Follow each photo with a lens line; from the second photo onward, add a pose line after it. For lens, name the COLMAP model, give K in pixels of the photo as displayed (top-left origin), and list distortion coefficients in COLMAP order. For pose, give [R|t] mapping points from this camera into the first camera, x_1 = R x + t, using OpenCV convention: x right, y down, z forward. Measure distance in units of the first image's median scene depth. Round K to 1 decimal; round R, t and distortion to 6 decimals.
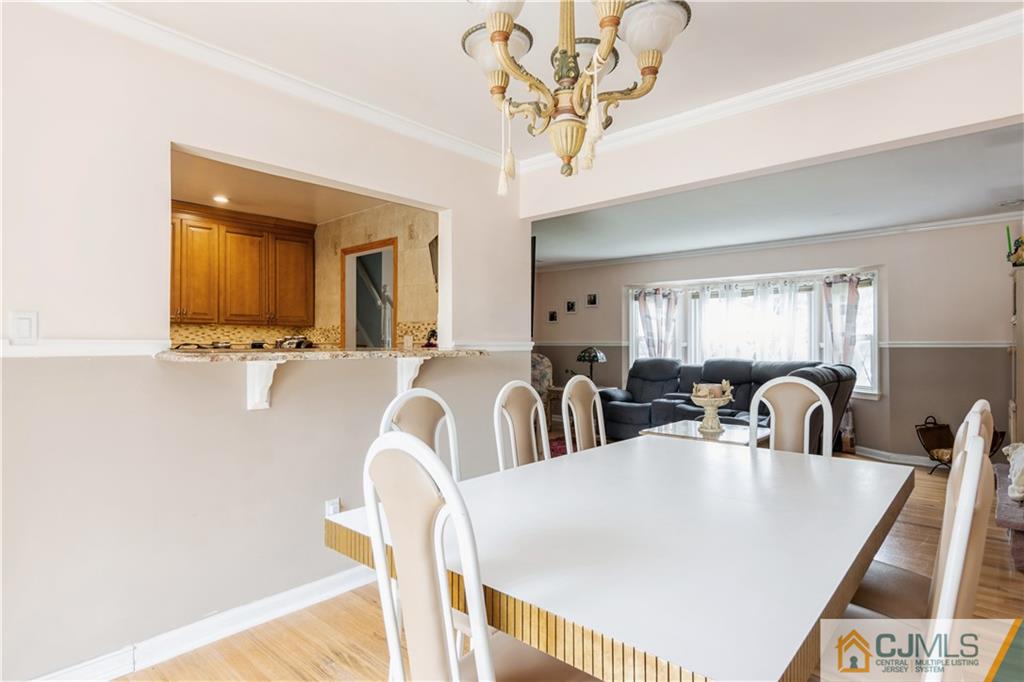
lens RADIAL K [[535.9, 0, 512.0], [0, 535.9, 341.0], [0, 0, 1]] dist [0.001119, 0.000395]
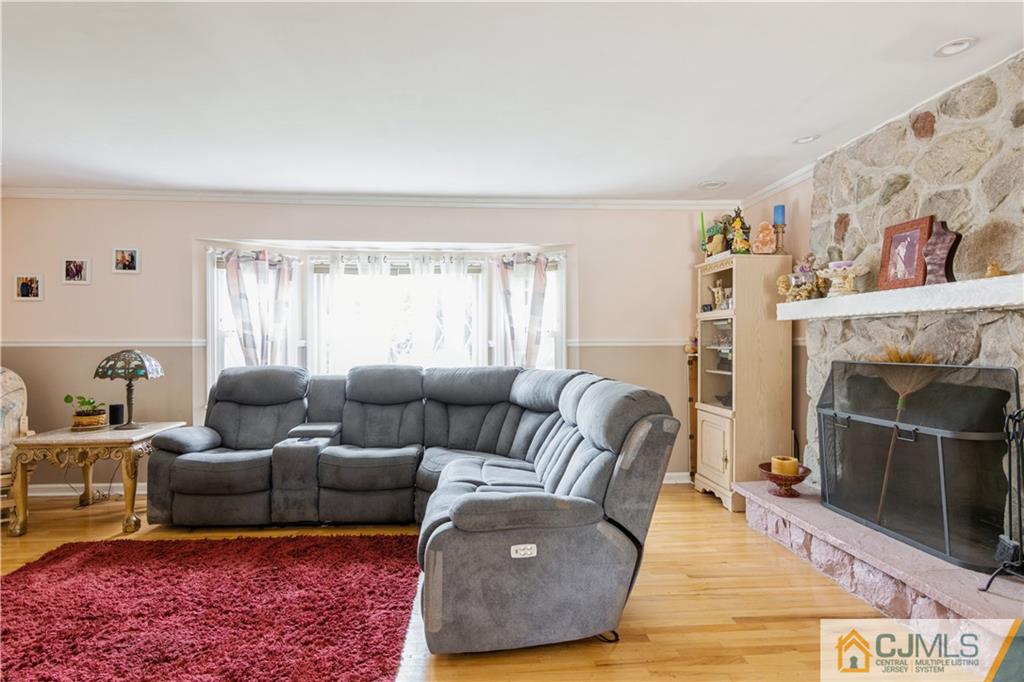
lens RADIAL K [[548.1, 0, 508.4], [0, 548.1, 342.4], [0, 0, 1]] dist [-0.000464, 0.000468]
pose [[0.691160, 0.000189, 0.722702, 0.019458], [-0.001413, 0.999998, 0.001089, 0.003936], [-0.722700, -0.001774, 0.691159, 0.378766]]
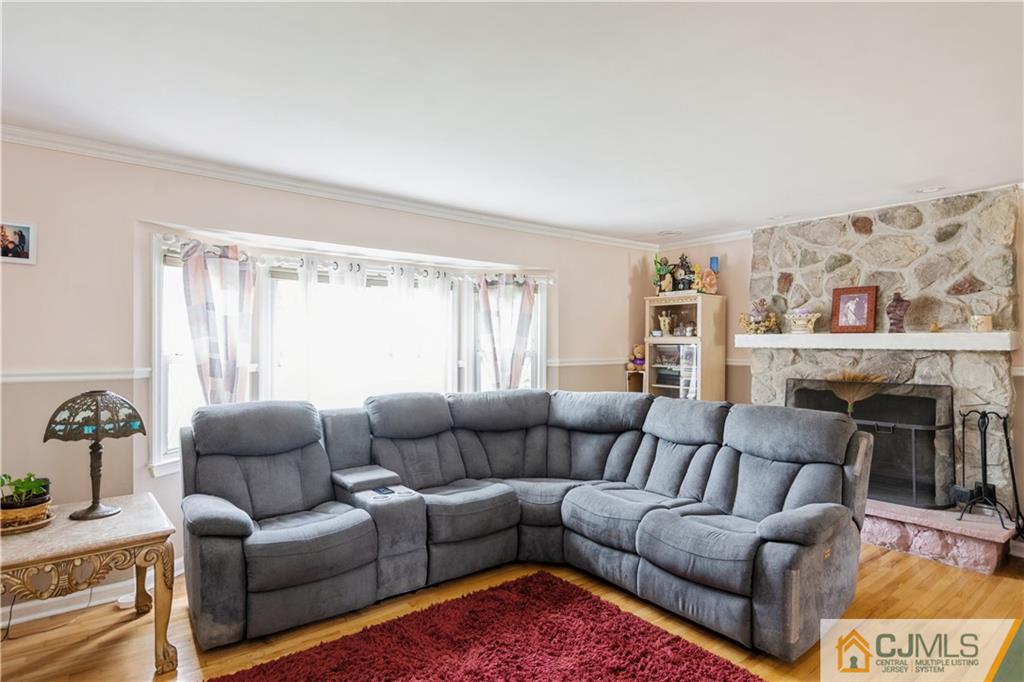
lens RADIAL K [[548.1, 0, 508.4], [0, 548.1, 342.4], [0, 0, 1]] dist [-0.000464, 0.000468]
pose [[0.165225, 0.002437, 0.986253, -0.140884], [-0.006554, 0.999978, -0.001373, -0.018852], [-0.986234, -0.006237, 0.165237, 0.704822]]
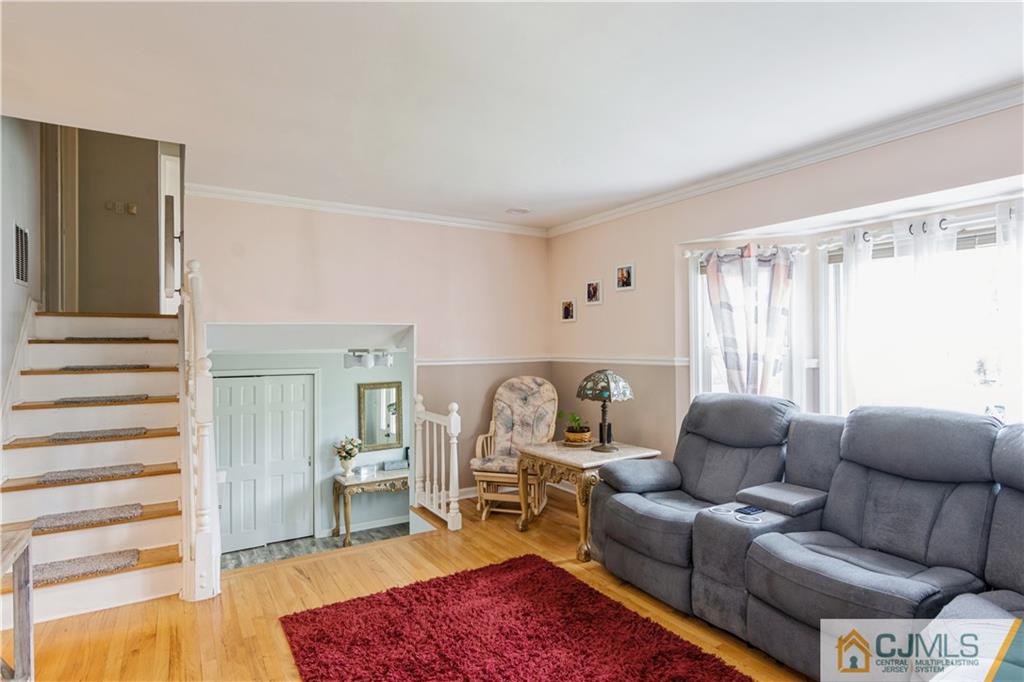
lens RADIAL K [[548.1, 0, 508.4], [0, 548.1, 342.4], [0, 0, 1]] dist [-0.000464, 0.000468]
pose [[0.960624, -0.008131, -0.277731, 0.207048], [0.008162, 0.999966, -0.001046, -0.014104], [0.277730, -0.001262, 0.960658, 0.485667]]
